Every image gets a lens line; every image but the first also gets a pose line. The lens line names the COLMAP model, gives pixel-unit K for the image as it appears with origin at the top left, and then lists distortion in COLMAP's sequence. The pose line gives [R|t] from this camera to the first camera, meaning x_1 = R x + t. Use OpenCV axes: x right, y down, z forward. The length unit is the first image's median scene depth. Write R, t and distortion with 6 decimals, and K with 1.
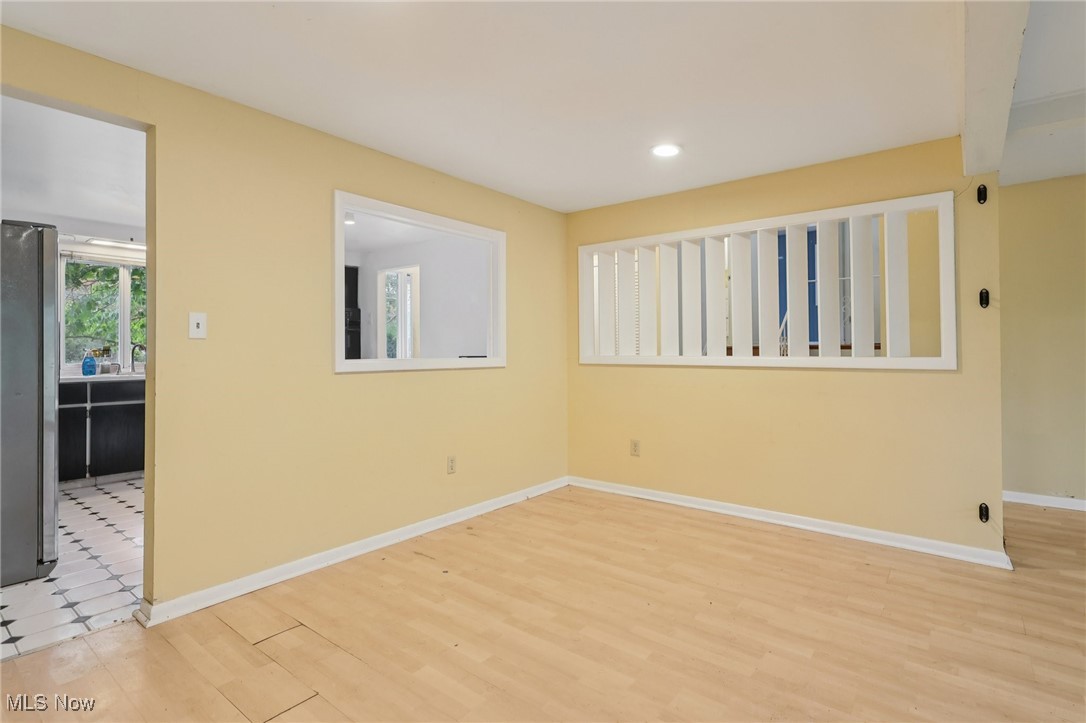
lens RADIAL K [[530.5, 0, 545.7], [0, 530.5, 353.9], [0, 0, 1]] dist [-0.005988, 0.000533]
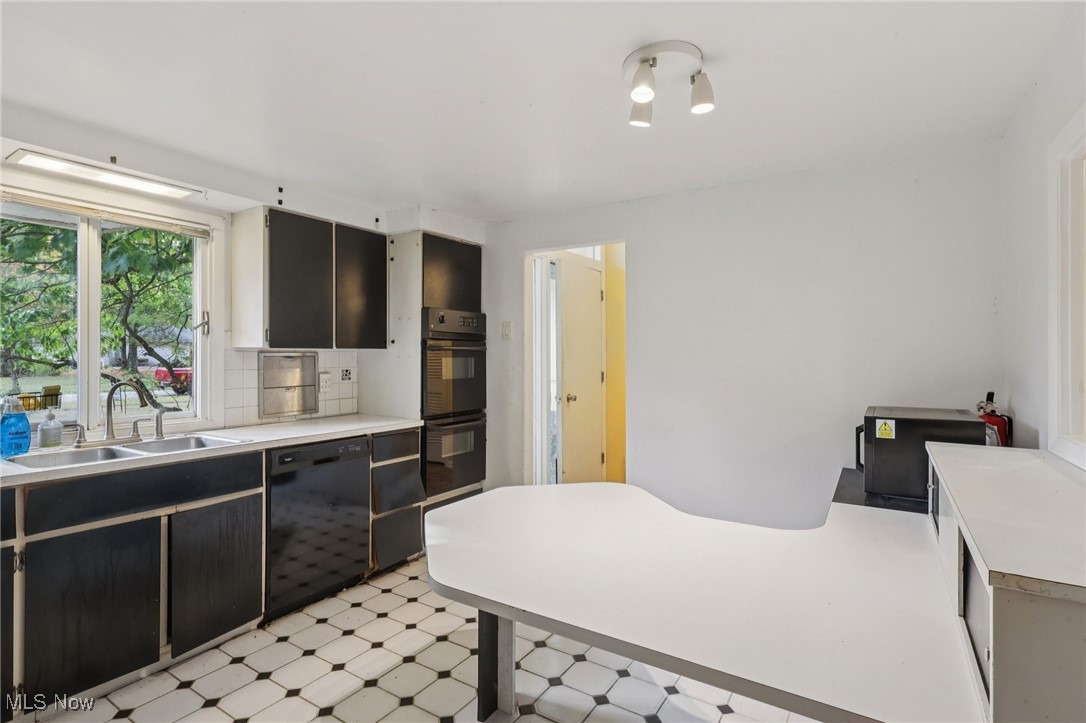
lens RADIAL K [[530.5, 0, 540.4], [0, 530.5, 363.3], [0, 0, 1]] dist [-0.005988, 0.000533]
pose [[0.995423, 0.003300, 0.095508, -0.440007], [-0.003923, 0.999972, 0.006335, -0.040838], [-0.095485, -0.006681, 0.995408, 0.486165]]
